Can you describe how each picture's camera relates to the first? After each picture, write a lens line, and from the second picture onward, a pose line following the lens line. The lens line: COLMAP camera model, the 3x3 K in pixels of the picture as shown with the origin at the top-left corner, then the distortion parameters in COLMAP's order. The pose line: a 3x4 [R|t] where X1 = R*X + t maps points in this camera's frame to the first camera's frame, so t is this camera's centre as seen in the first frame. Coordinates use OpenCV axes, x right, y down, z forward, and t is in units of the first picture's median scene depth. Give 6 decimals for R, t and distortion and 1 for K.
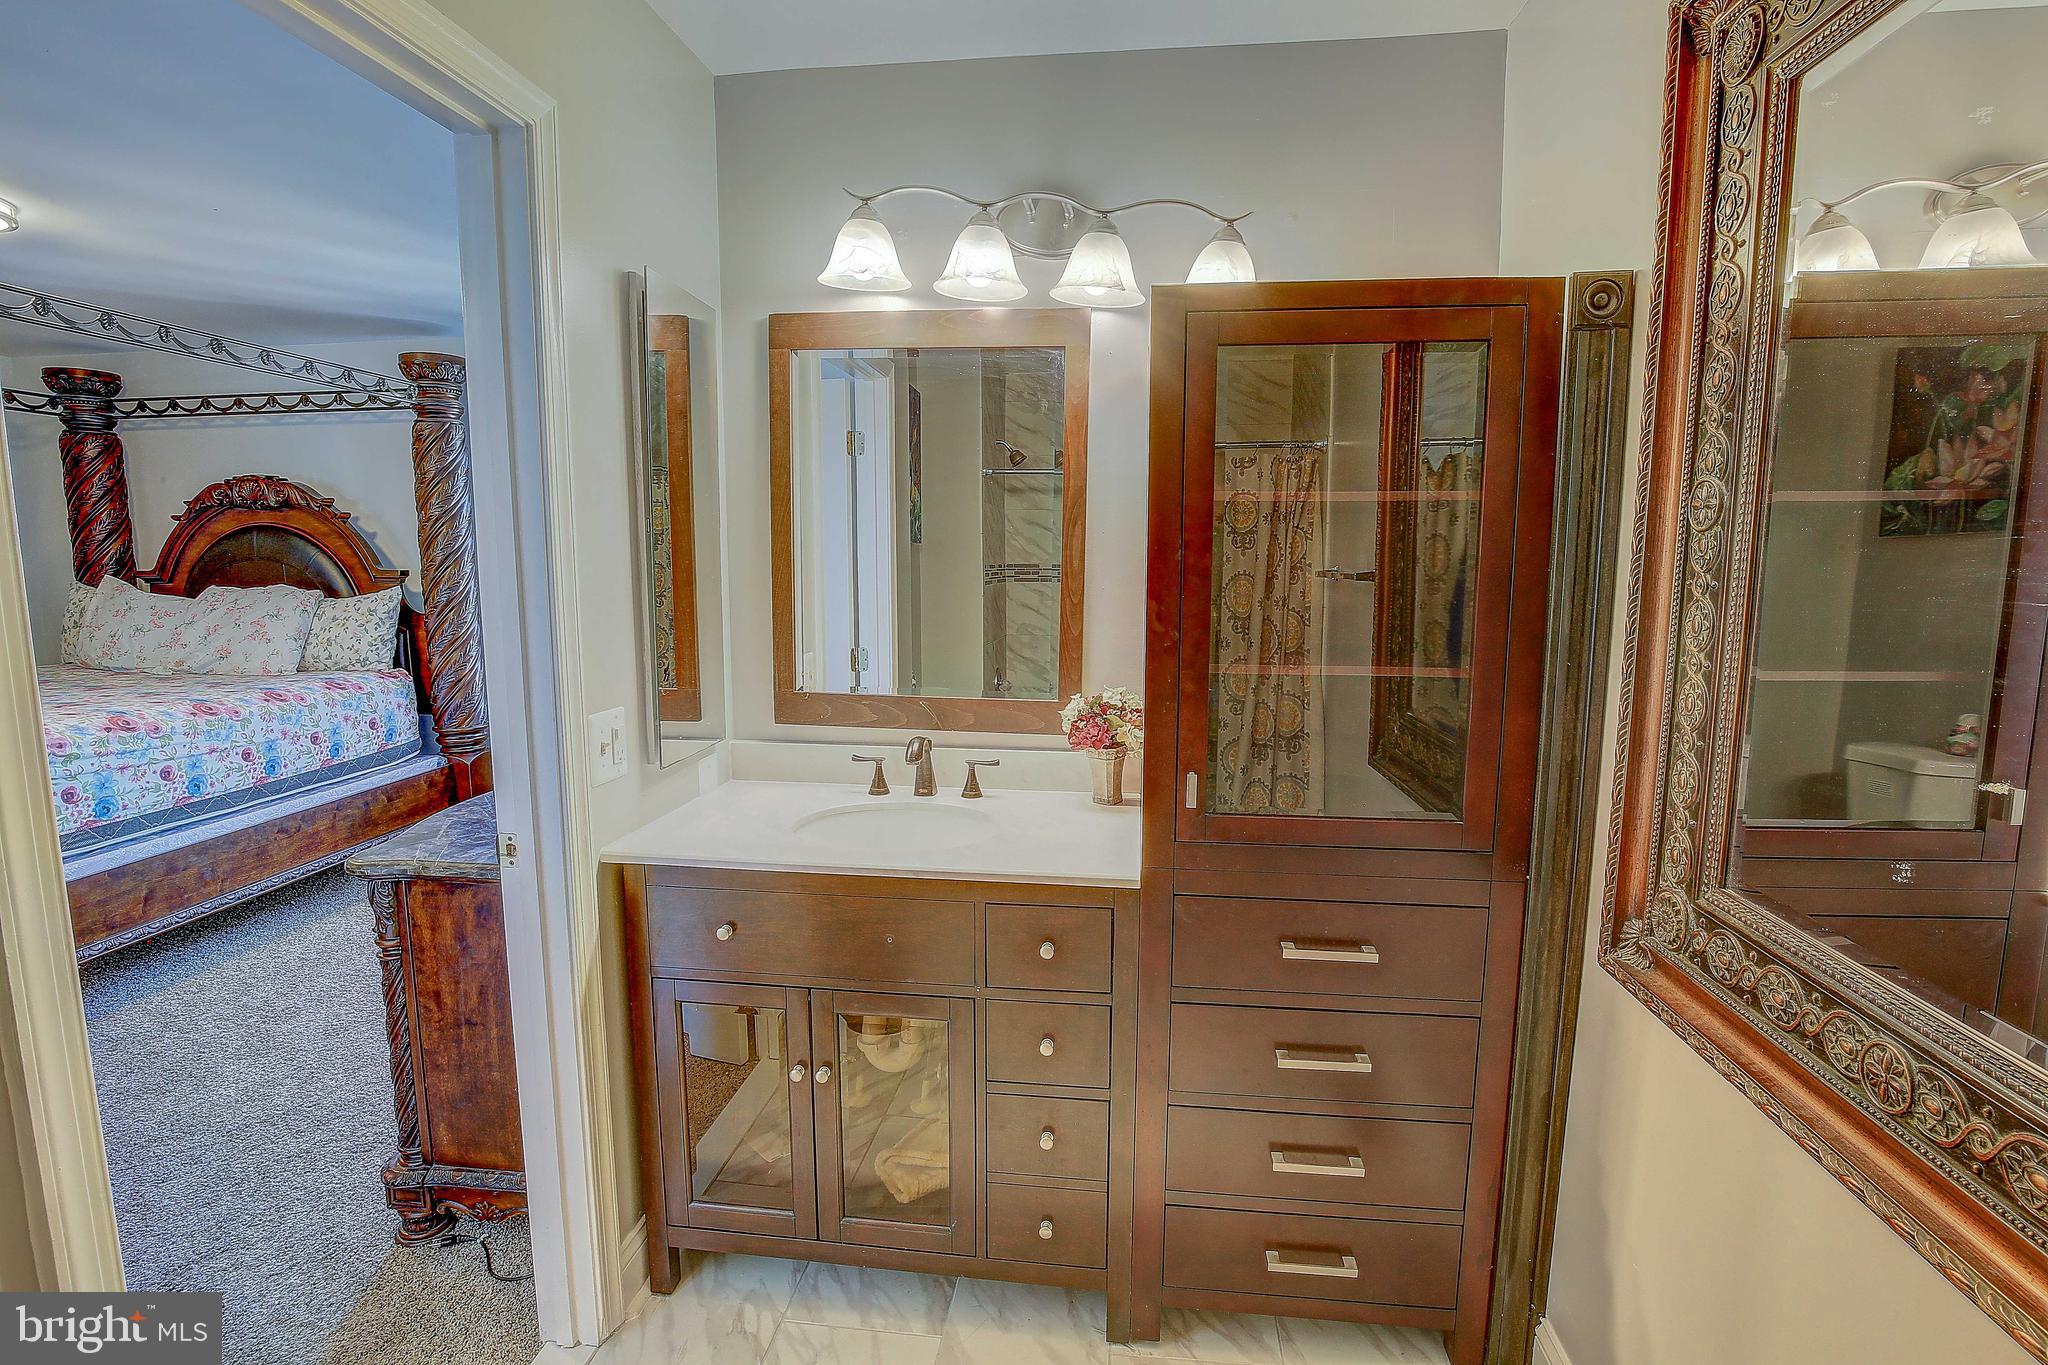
lens RADIAL K [[943.6, 0, 1023.1], [0, 943.6, 694.0], [0, 0, 1]] dist [-0.025846, 0.001339]
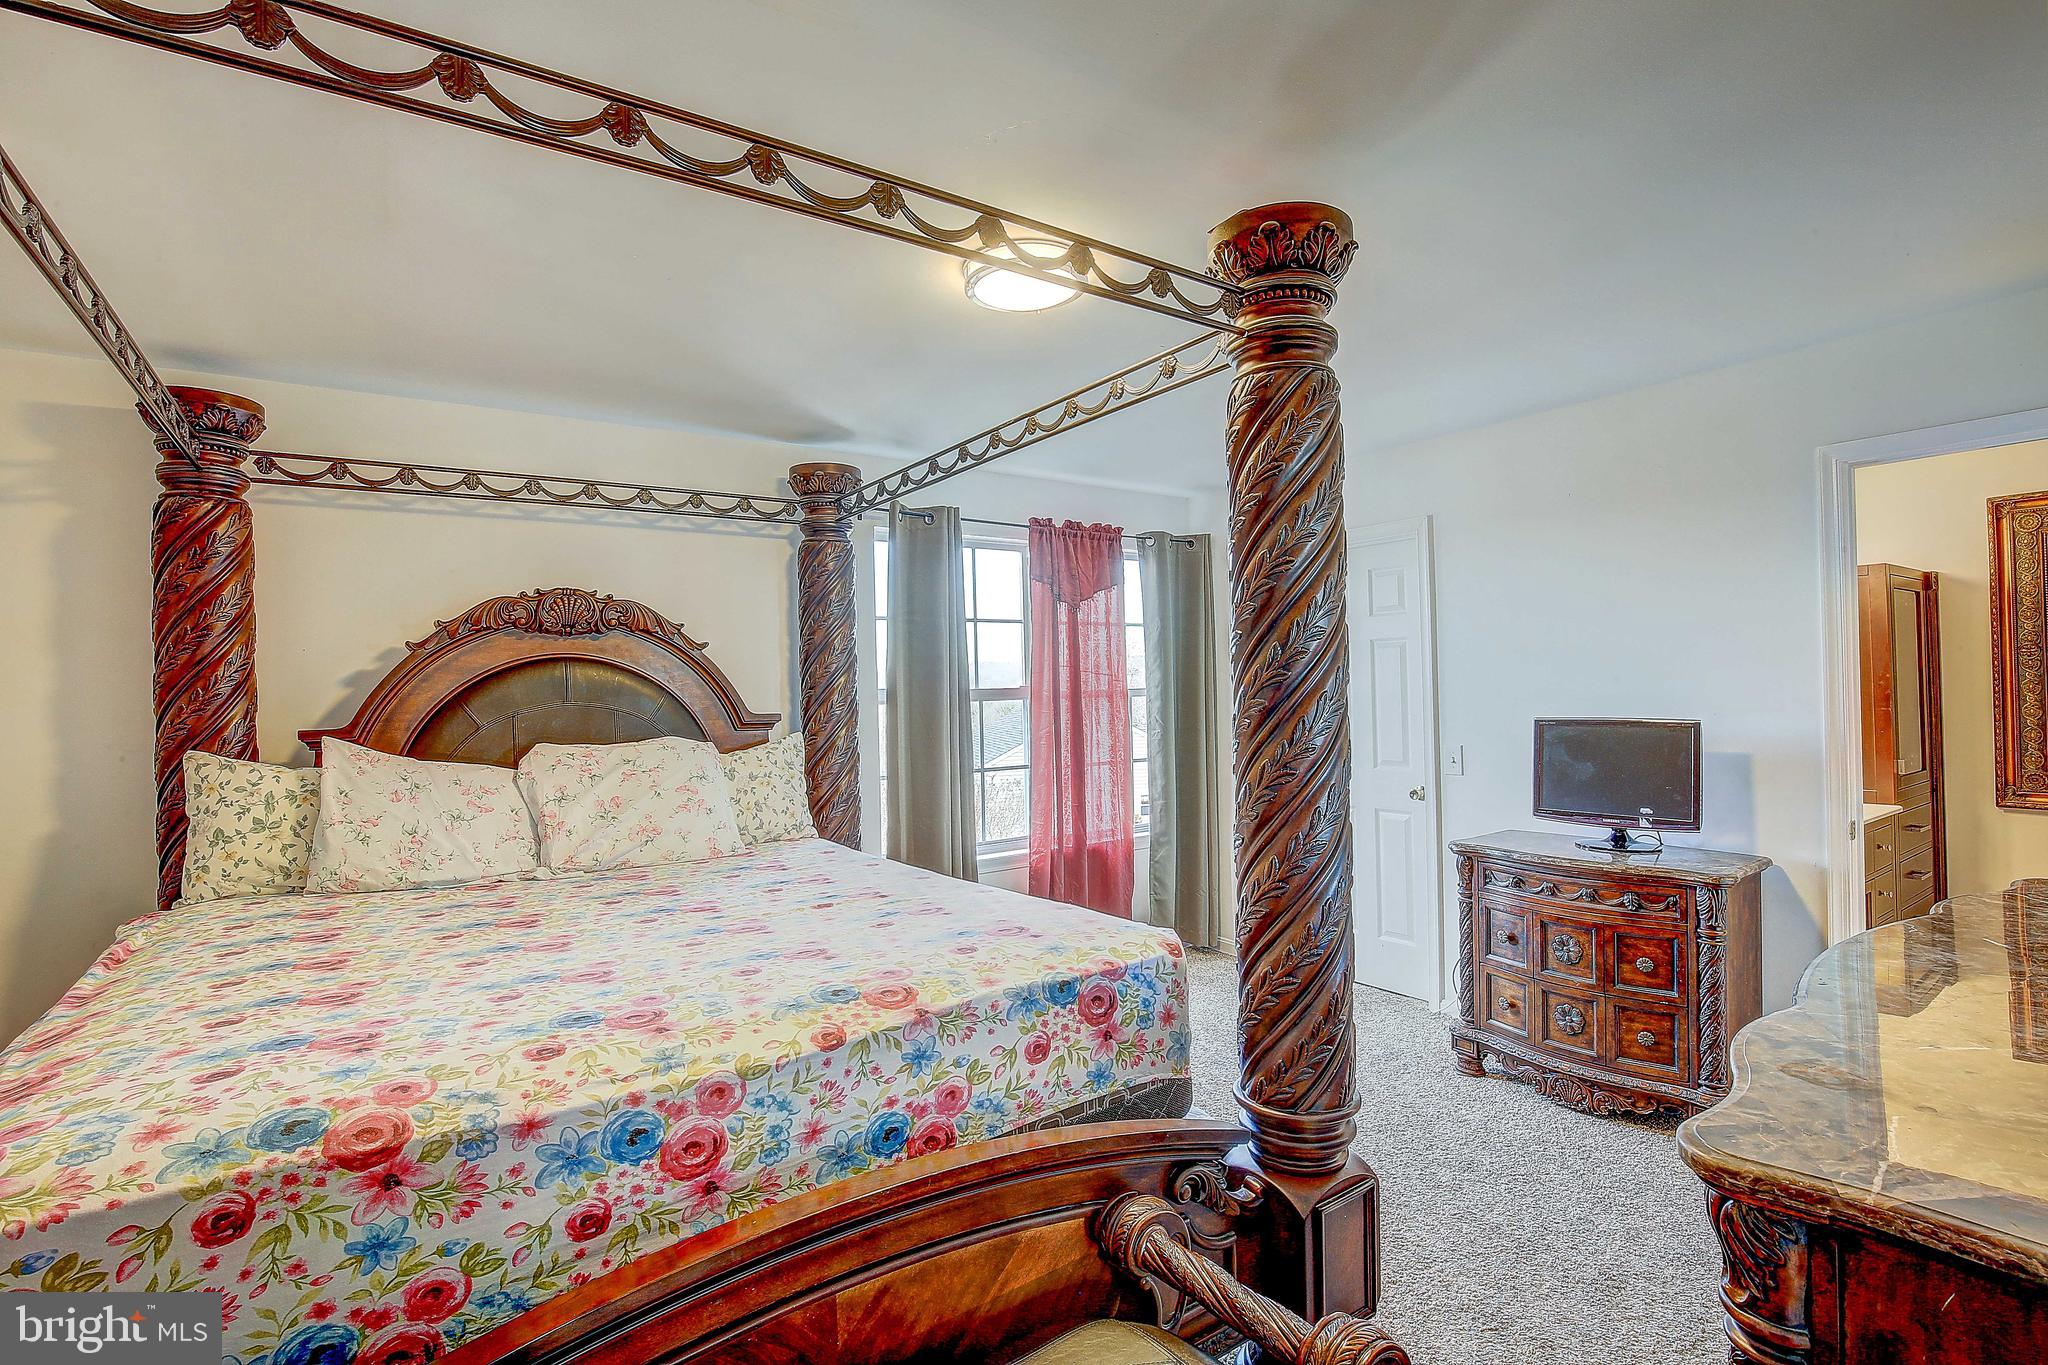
lens RADIAL K [[943.7, 0, 1036.1], [0, 943.7, 681.9], [0, 0, 1]] dist [-0.025561, 0.001274]
pose [[0.745544, -0.014269, 0.666304, -1.064151], [0.110920, 0.988484, -0.102942, -0.050516], [-0.657162, 0.150654, 0.738540, 0.238132]]
